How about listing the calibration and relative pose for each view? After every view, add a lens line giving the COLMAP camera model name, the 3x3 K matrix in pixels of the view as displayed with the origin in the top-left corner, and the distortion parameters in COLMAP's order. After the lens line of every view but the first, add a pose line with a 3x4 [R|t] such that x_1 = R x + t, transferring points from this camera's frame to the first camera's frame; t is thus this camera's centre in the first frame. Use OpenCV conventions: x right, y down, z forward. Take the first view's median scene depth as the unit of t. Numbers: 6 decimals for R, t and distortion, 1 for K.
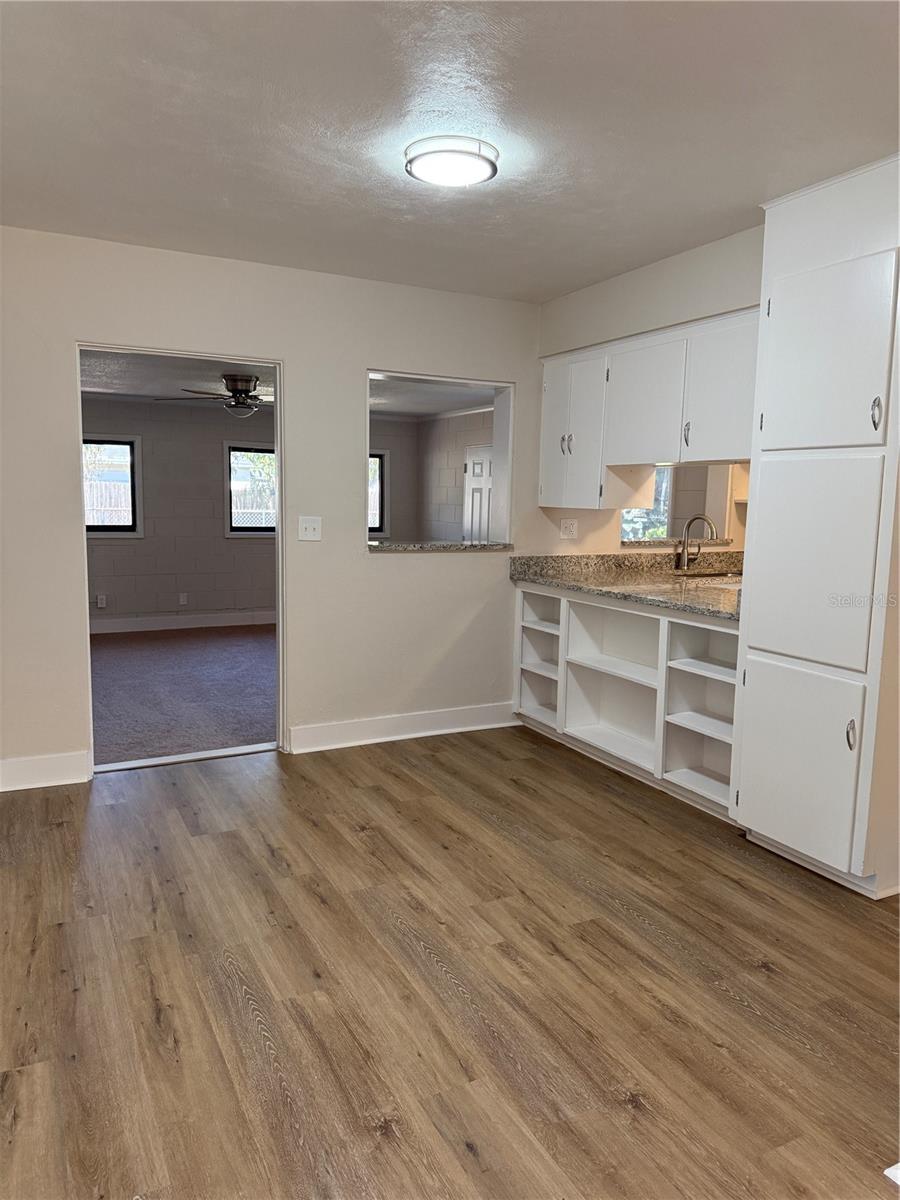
lens RADIAL K [[834.9, 0, 448.8], [0, 834.9, 599.5], [0, 0, 1]] dist [0.001768, 0.000122]
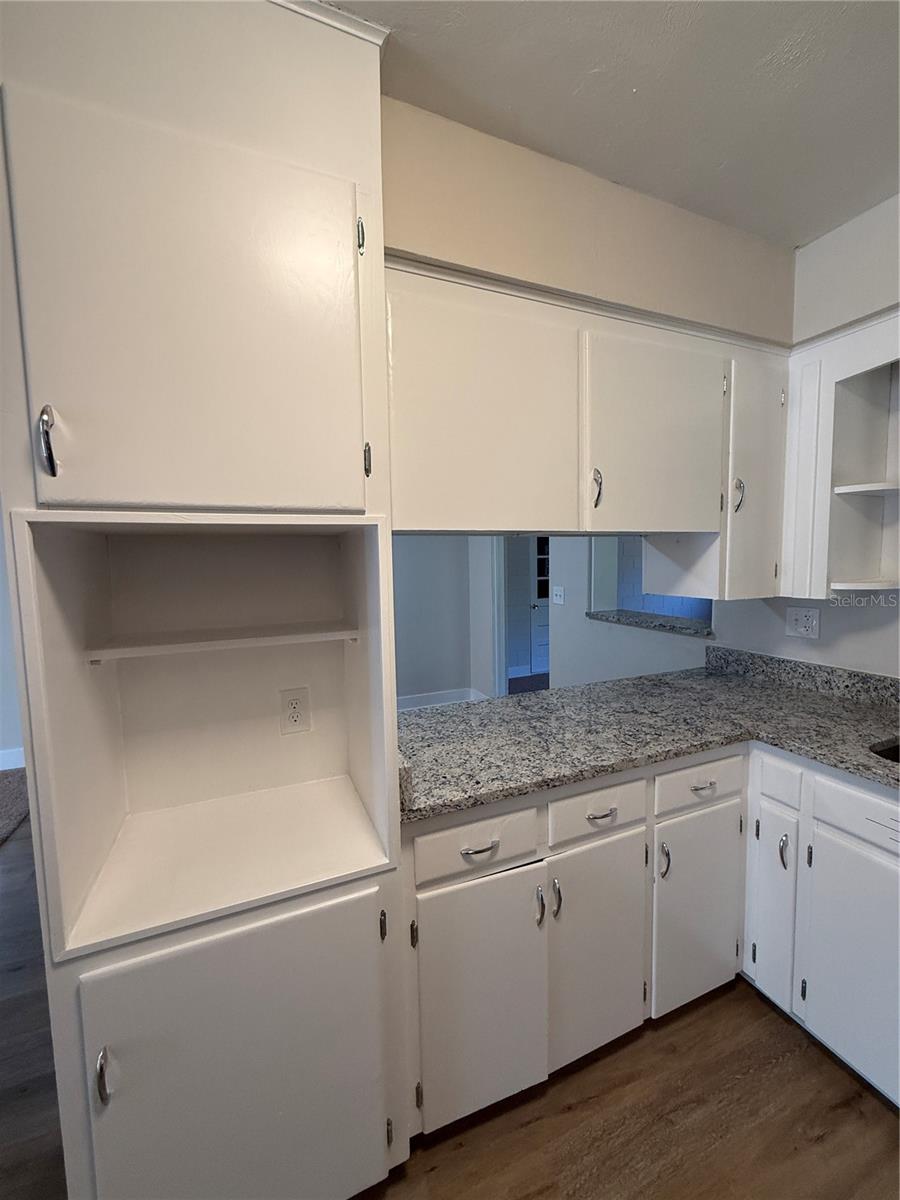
lens RADIAL K [[484.3, 0, 452.0], [0, 484.3, 600.8], [0, 0, 1]] dist [-0.001720, -0.000017]
pose [[-0.075167, 0.067241, -0.994901, 0.554684], [-0.117126, 0.990222, 0.075773, -0.099041], [0.990268, 0.122225, -0.066556, 0.747931]]
